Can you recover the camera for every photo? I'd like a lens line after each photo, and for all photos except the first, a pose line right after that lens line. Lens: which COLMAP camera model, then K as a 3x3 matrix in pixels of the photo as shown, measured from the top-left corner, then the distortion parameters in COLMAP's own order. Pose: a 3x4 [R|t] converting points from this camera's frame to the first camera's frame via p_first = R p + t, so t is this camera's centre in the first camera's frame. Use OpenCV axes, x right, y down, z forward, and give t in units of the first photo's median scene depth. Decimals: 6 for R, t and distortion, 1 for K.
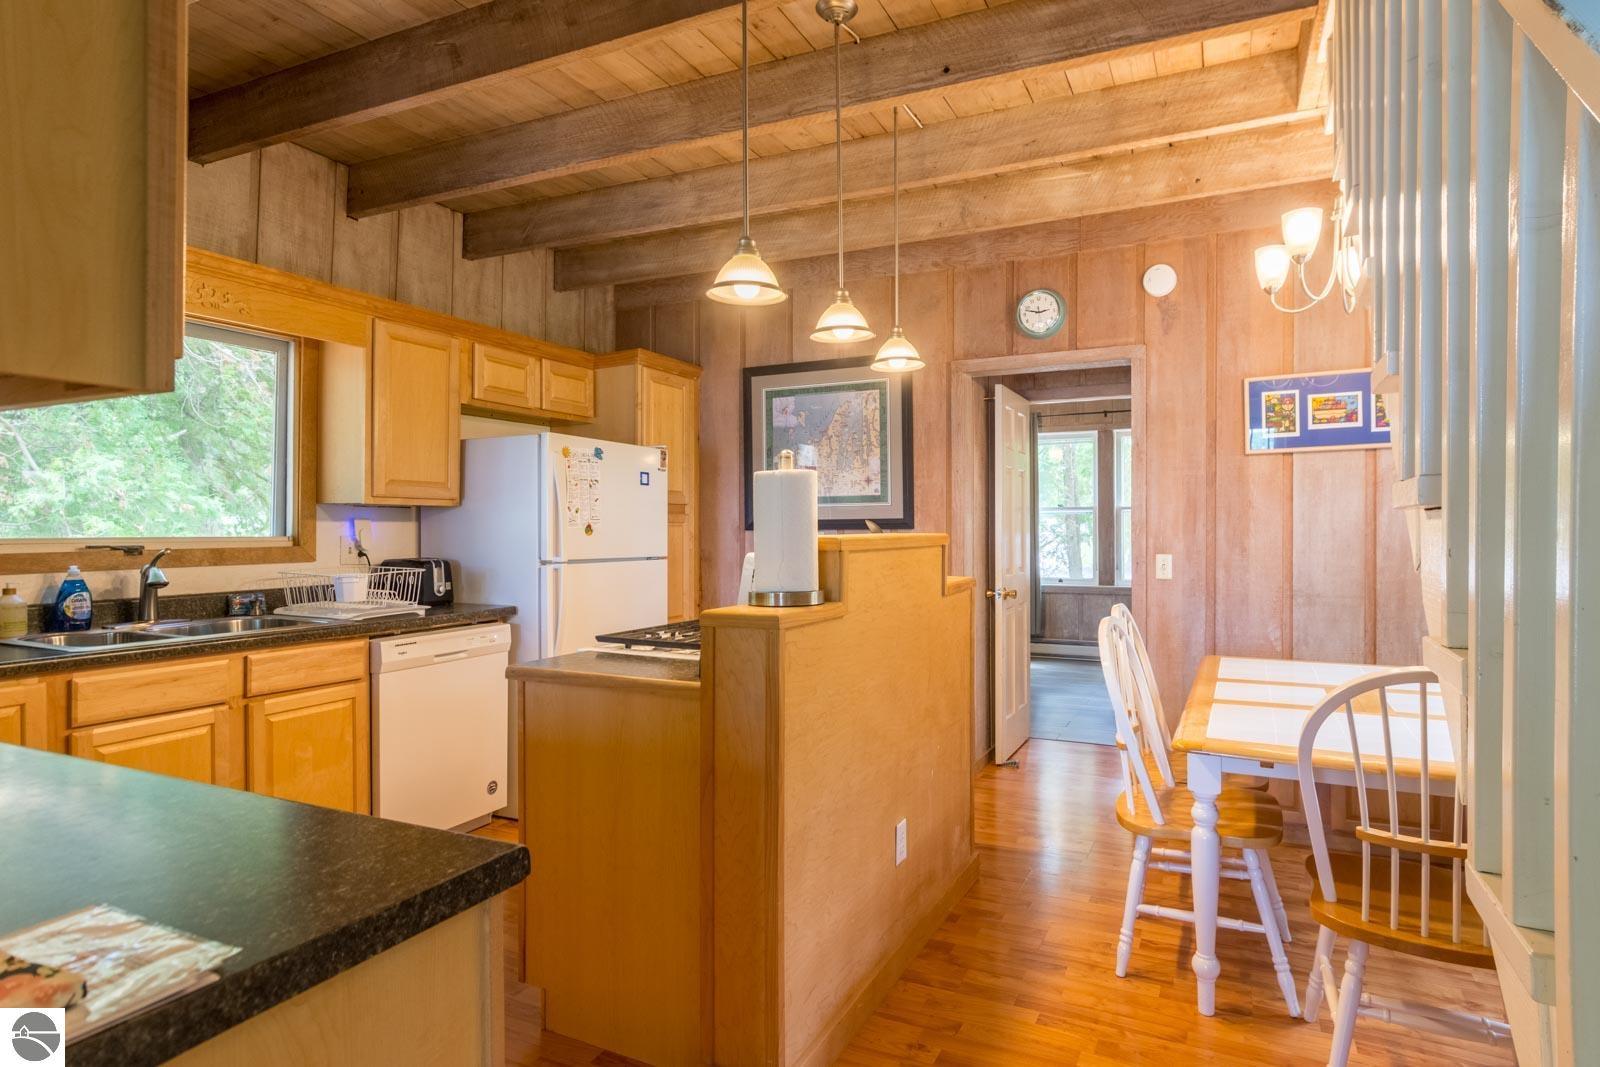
lens RADIAL K [[897.1, 0, 869.3], [0, 897.1, 528.0], [0, 0, 1]] dist [0.005449, -0.002966]
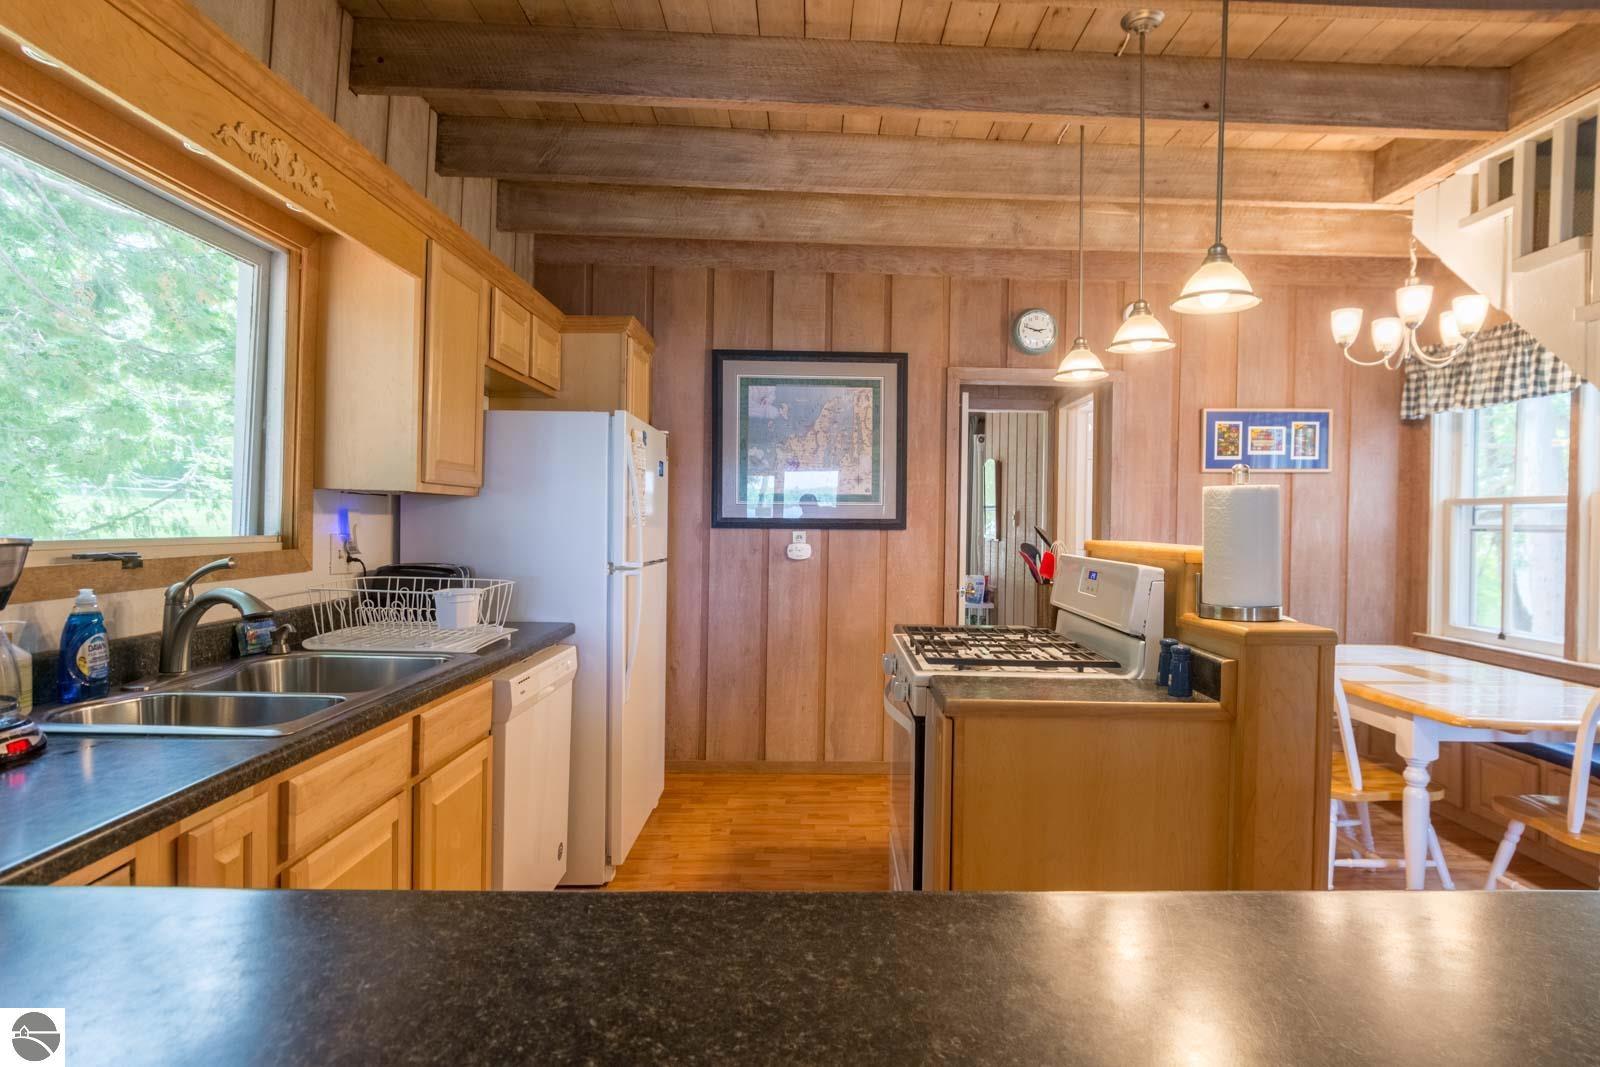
lens RADIAL K [[869.2, 0, 805.3], [0, 869.2, 526.0], [0, 0, 1]] dist [0.002280, 0.001080]
pose [[0.888057, 0.012333, 0.459567, -0.548526], [-0.017916, 0.999809, 0.007788, -0.009471], [-0.459383, -0.015149, 0.888109, 0.204069]]
